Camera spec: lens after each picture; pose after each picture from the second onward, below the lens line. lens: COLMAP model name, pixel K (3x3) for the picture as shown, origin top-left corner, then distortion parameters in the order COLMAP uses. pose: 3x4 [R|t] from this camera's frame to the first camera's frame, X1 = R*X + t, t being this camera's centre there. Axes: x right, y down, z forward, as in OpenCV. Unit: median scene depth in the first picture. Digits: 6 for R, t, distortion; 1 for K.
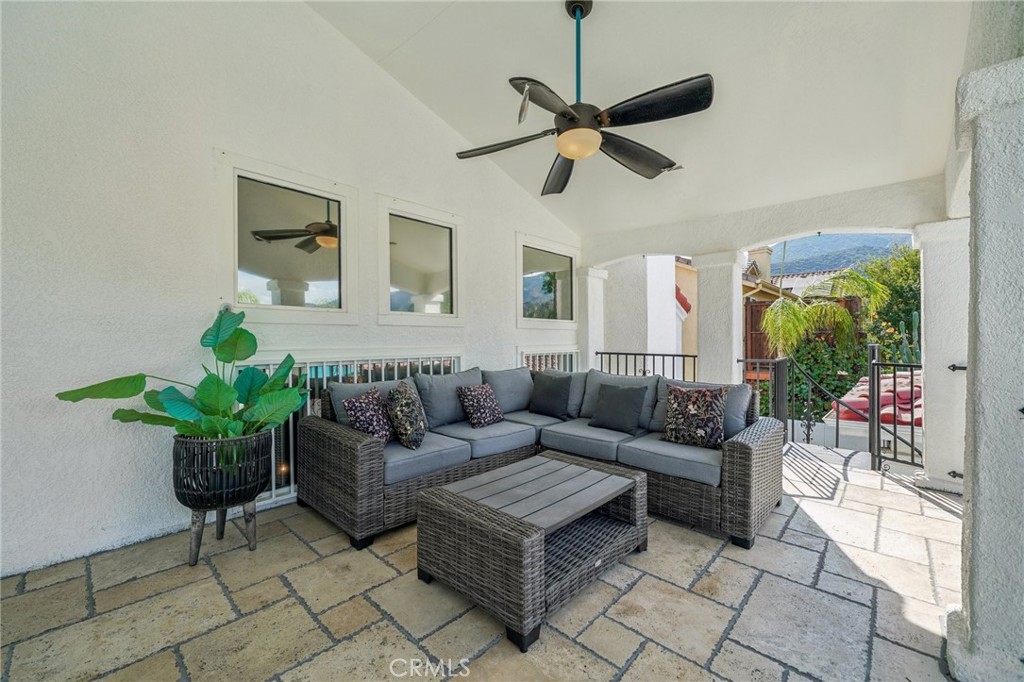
lens RADIAL K [[417.7, 0, 494.9], [0, 417.7, 341.8], [0, 0, 1]] dist [0.008789, 0.000242]
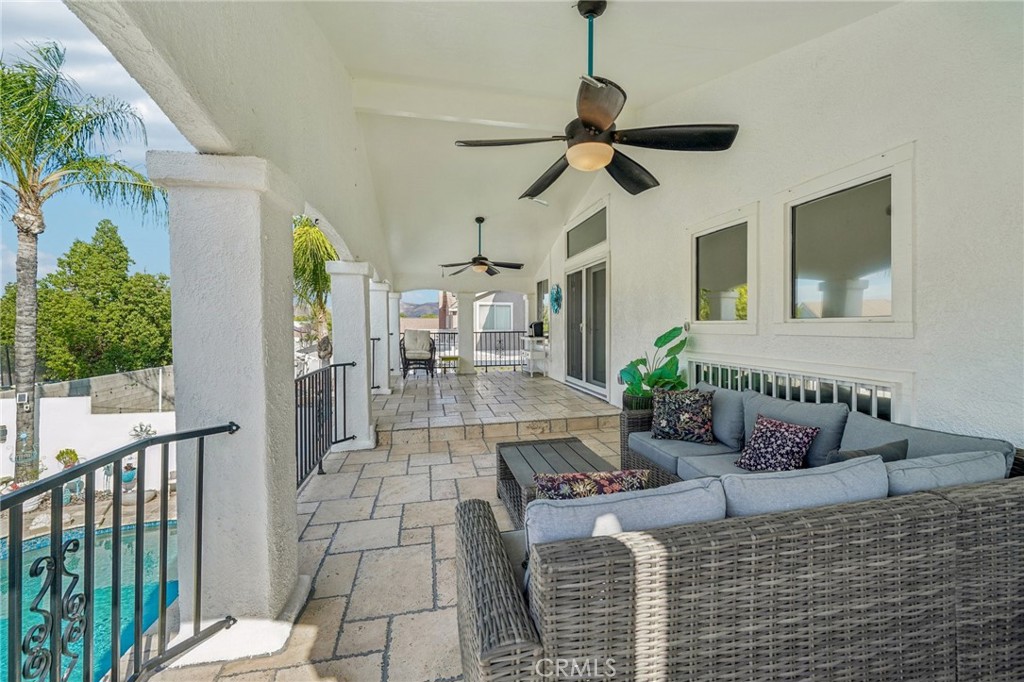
lens RADIAL K [[412.3, 0, 510.3], [0, 412.3, 329.9], [0, 0, 1]] dist [0.001601, -0.000073]
pose [[-0.565248, 0.006091, -0.824898, 0.716615], [-0.006319, 0.999911, 0.011713, -0.051199], [0.824897, 0.011833, -0.565160, 0.910766]]
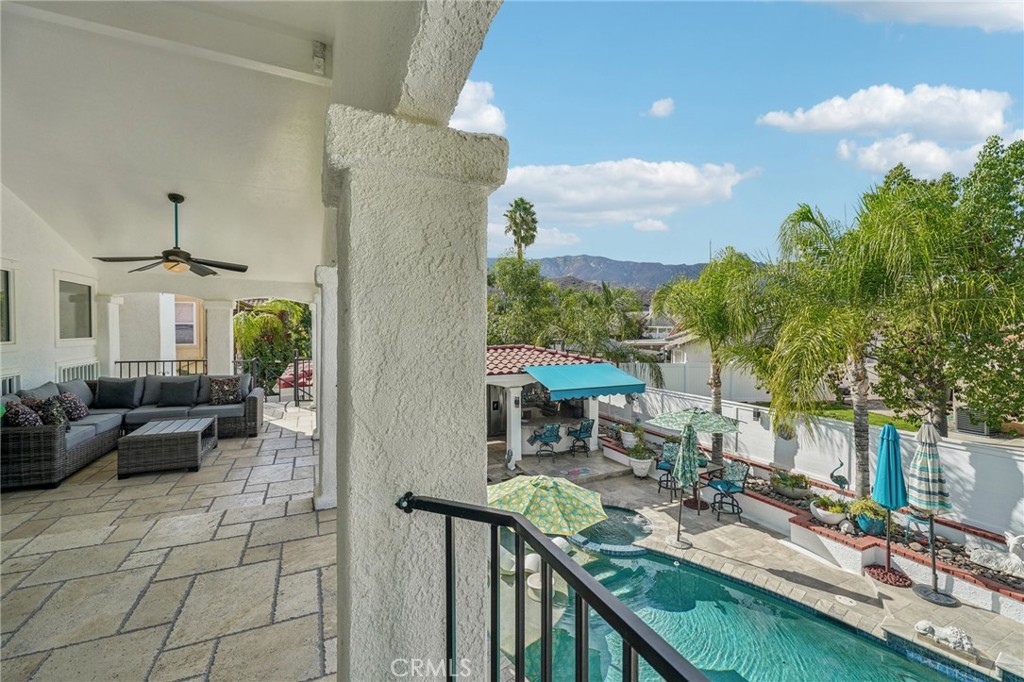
lens RADIAL K [[412.3, 0, 510.3], [0, 412.3, 329.9], [0, 0, 1]] dist [0.001601, -0.000073]
pose [[0.347356, -0.000957, 0.937733, -0.744420], [0.004761, 0.999988, -0.000743, -0.094044], [-0.937721, 0.004723, 0.347357, -0.814890]]
